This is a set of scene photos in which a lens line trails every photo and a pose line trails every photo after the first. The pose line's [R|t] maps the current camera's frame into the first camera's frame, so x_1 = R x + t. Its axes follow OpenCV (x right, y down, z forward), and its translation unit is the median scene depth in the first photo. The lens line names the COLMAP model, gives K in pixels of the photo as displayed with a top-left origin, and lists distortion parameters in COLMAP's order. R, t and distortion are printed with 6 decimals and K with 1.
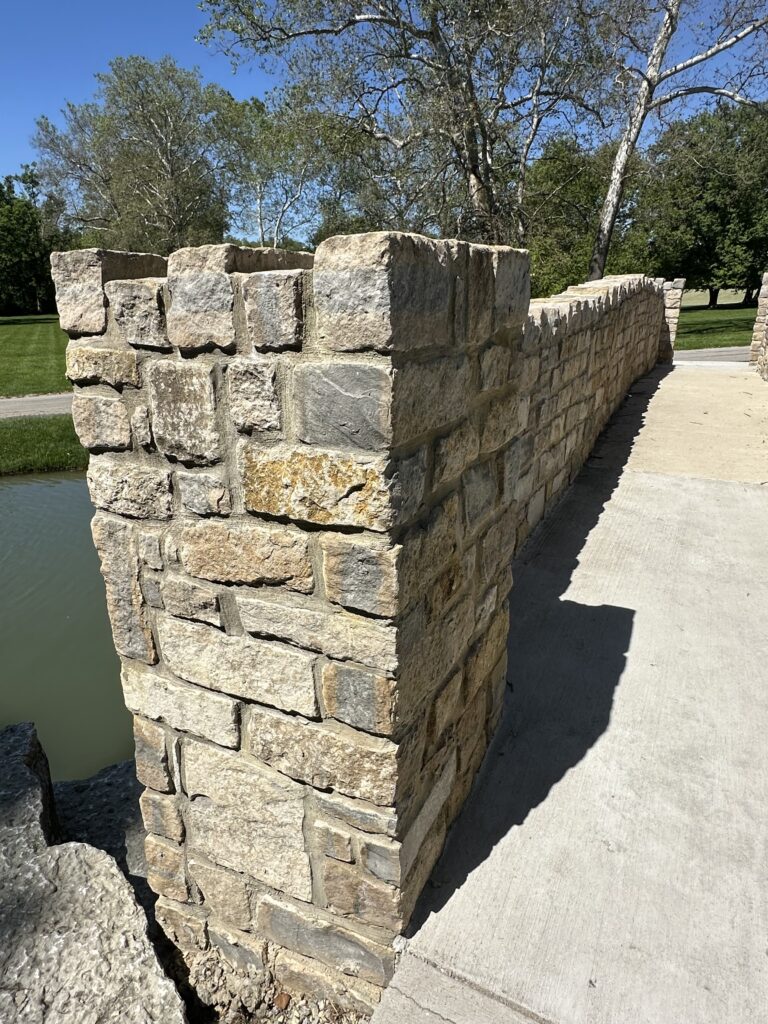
lens RADIAL K [[638.1, 0, 372.8], [0, 638.1, 510.0], [0, 0, 1]] dist [-0.004751, 0.001201]
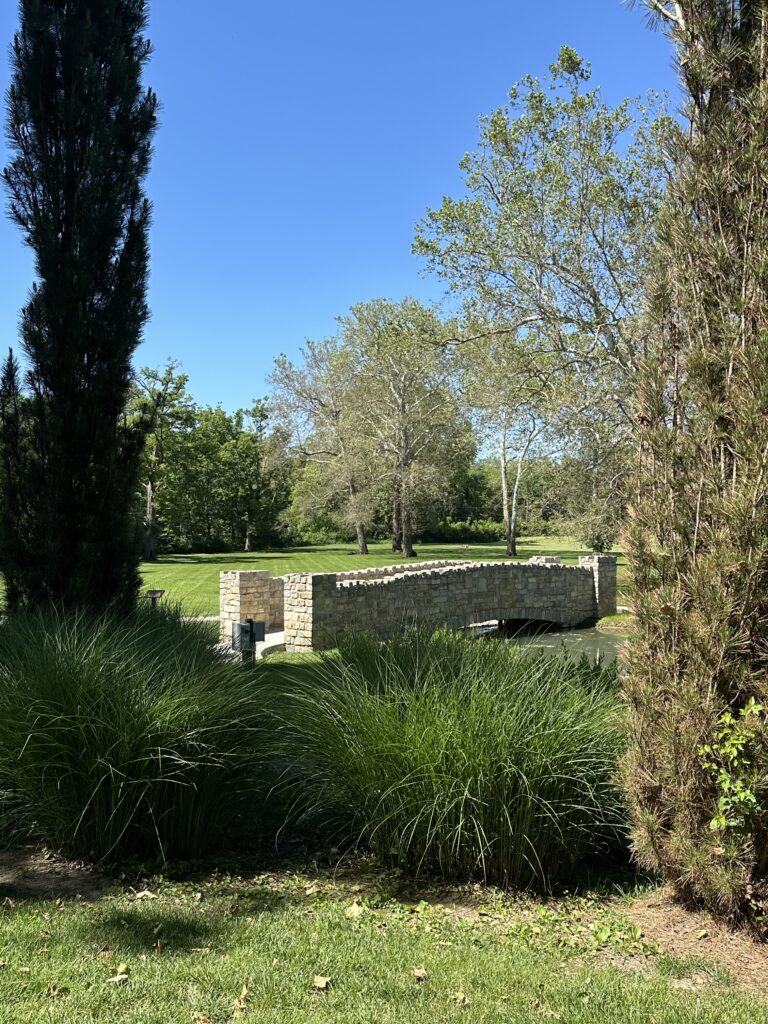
lens RADIAL K [[954.9, 0, 384.0], [0, 954.9, 512.0], [0, 0, 1]] dist [0.080726, 0.000097]
pose [[0.947447, 0.006208, -0.319851, 3.425668], [-0.113267, 0.941557, -0.317240, 1.637690], [0.299189, 0.336797, 0.892779, -6.092196]]
